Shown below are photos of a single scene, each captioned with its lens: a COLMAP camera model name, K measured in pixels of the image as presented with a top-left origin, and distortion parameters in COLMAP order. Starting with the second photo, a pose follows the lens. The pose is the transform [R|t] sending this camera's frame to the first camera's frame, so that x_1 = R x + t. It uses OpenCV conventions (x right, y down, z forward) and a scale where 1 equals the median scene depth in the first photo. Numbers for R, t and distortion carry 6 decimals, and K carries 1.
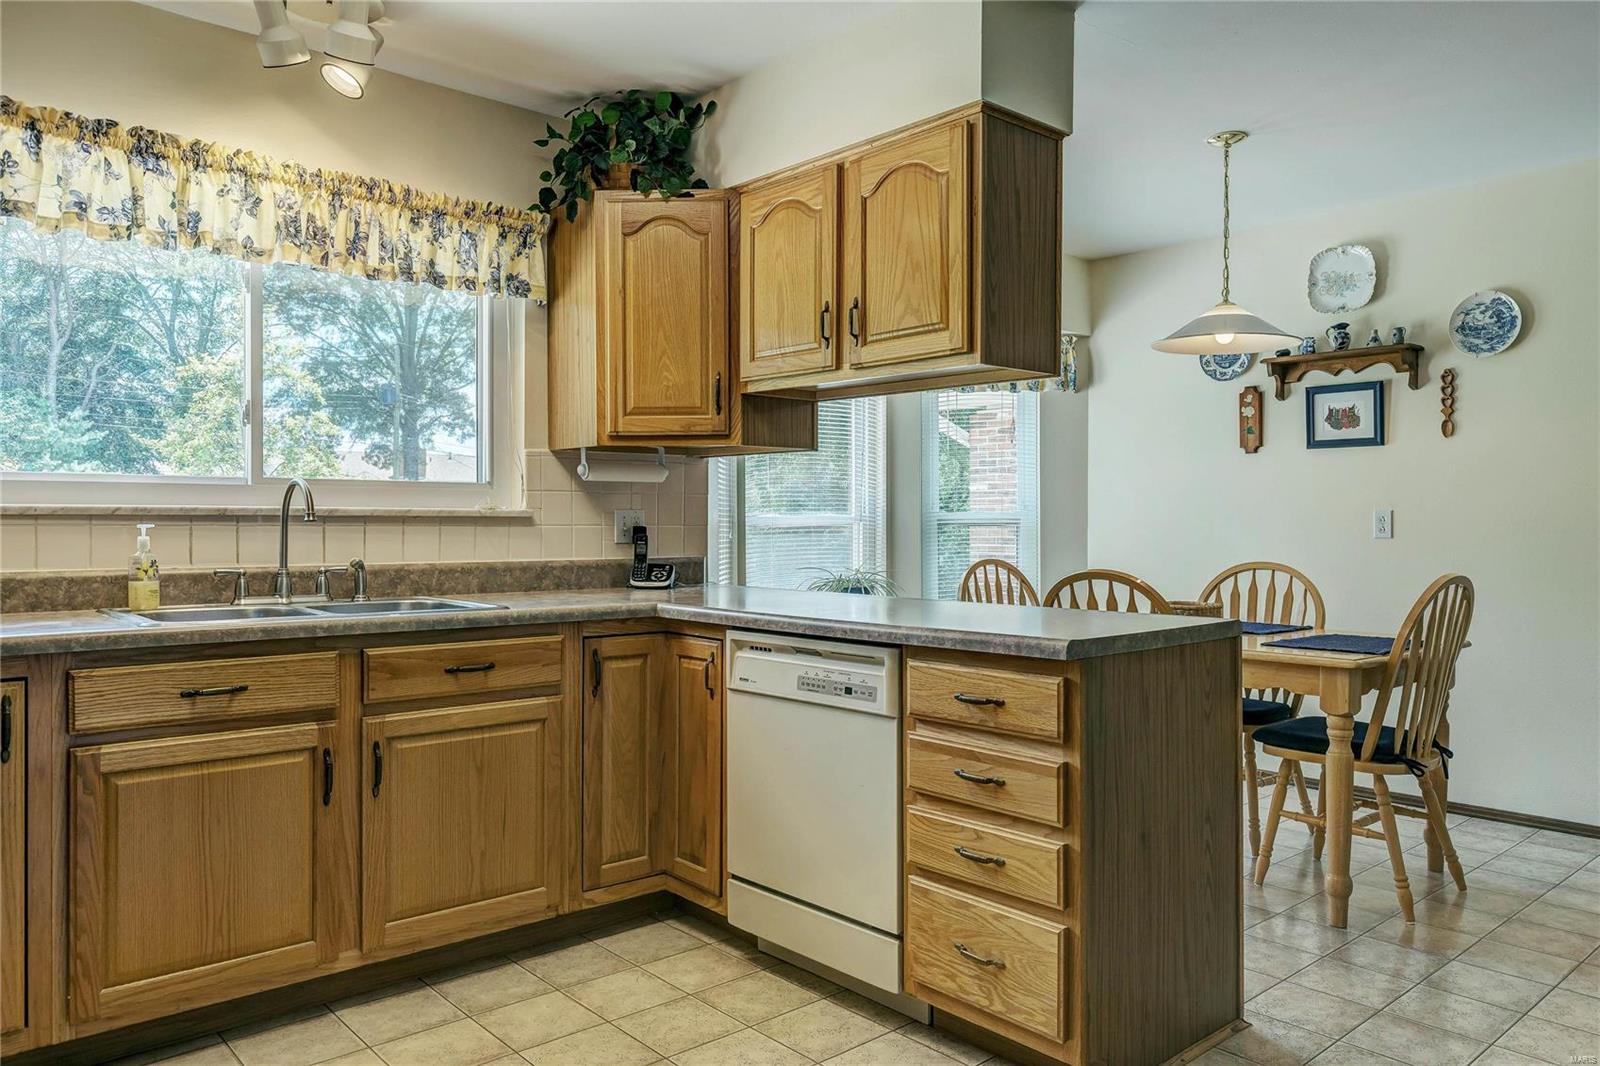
lens RADIAL K [[1149.5, 0, 805.9], [0, 1149.5, 525.4], [0, 0, 1]] dist [0.010973, -0.003729]
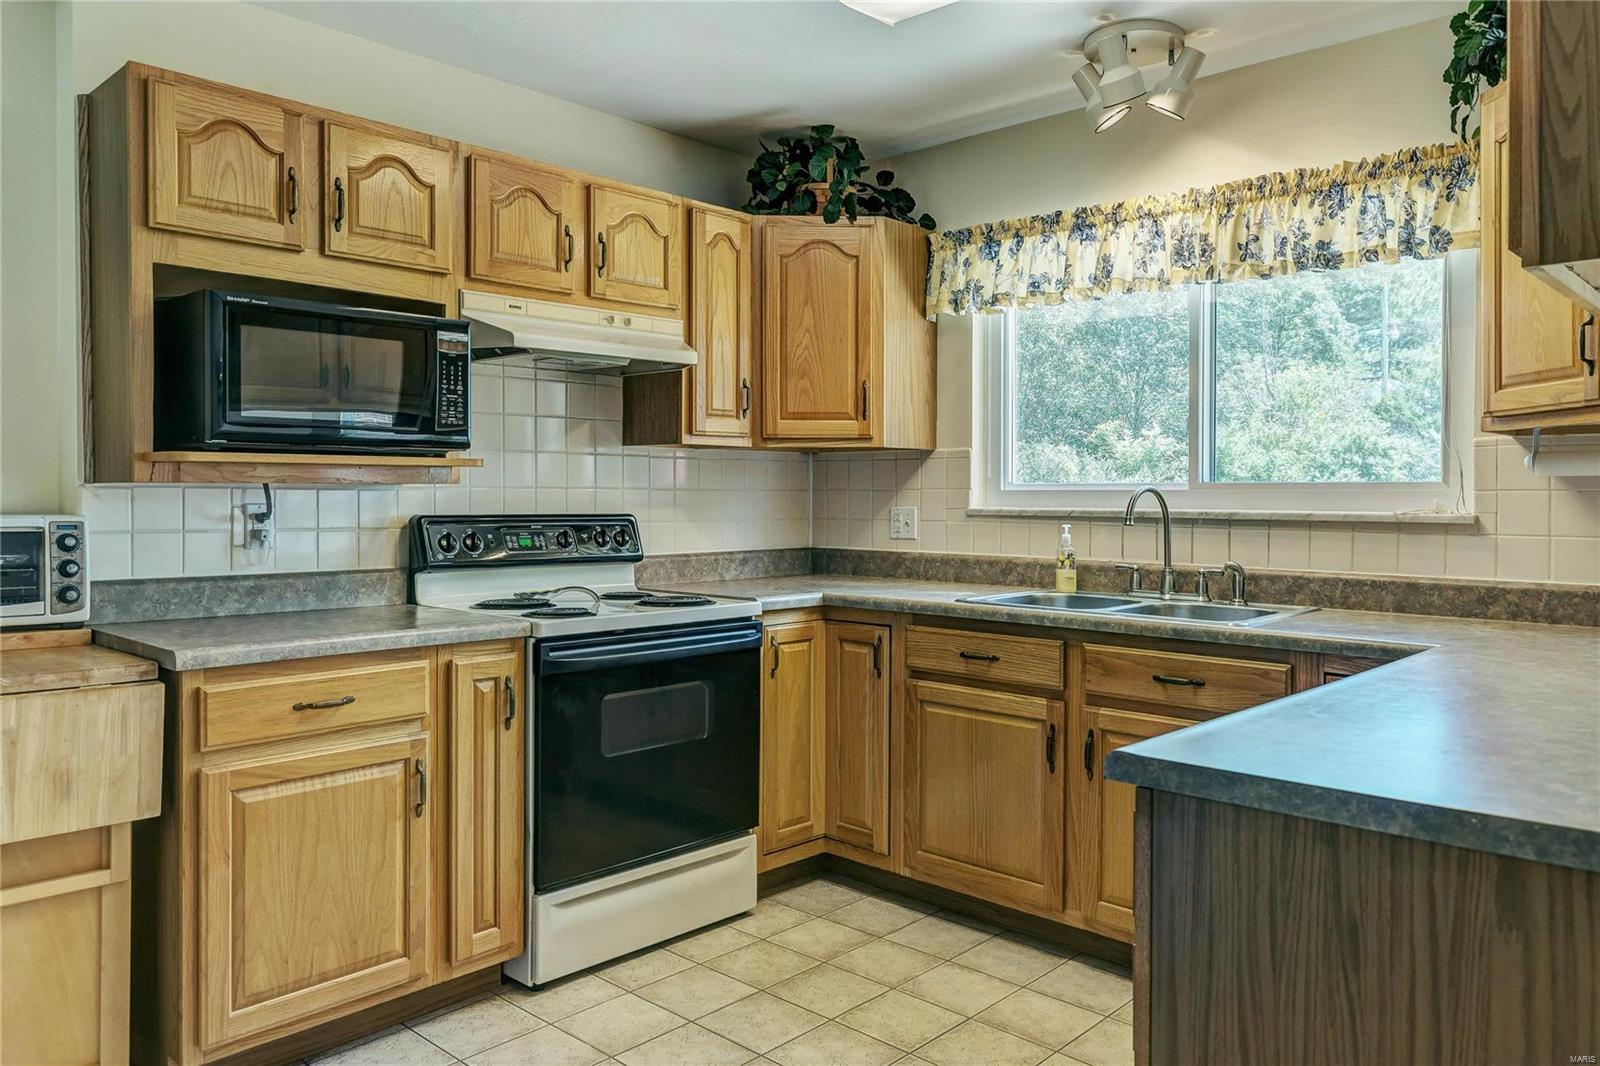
lens RADIAL K [[1149.5, 0, 798.0], [0, 1149.5, 505.2], [0, 0, 1]] dist [0.010973, -0.003729]
pose [[0.080506, 0.007940, -0.996722, 0.535435], [-0.006749, 0.999950, 0.007421, -0.023946], [0.996731, 0.006129, 0.080556, 0.493642]]
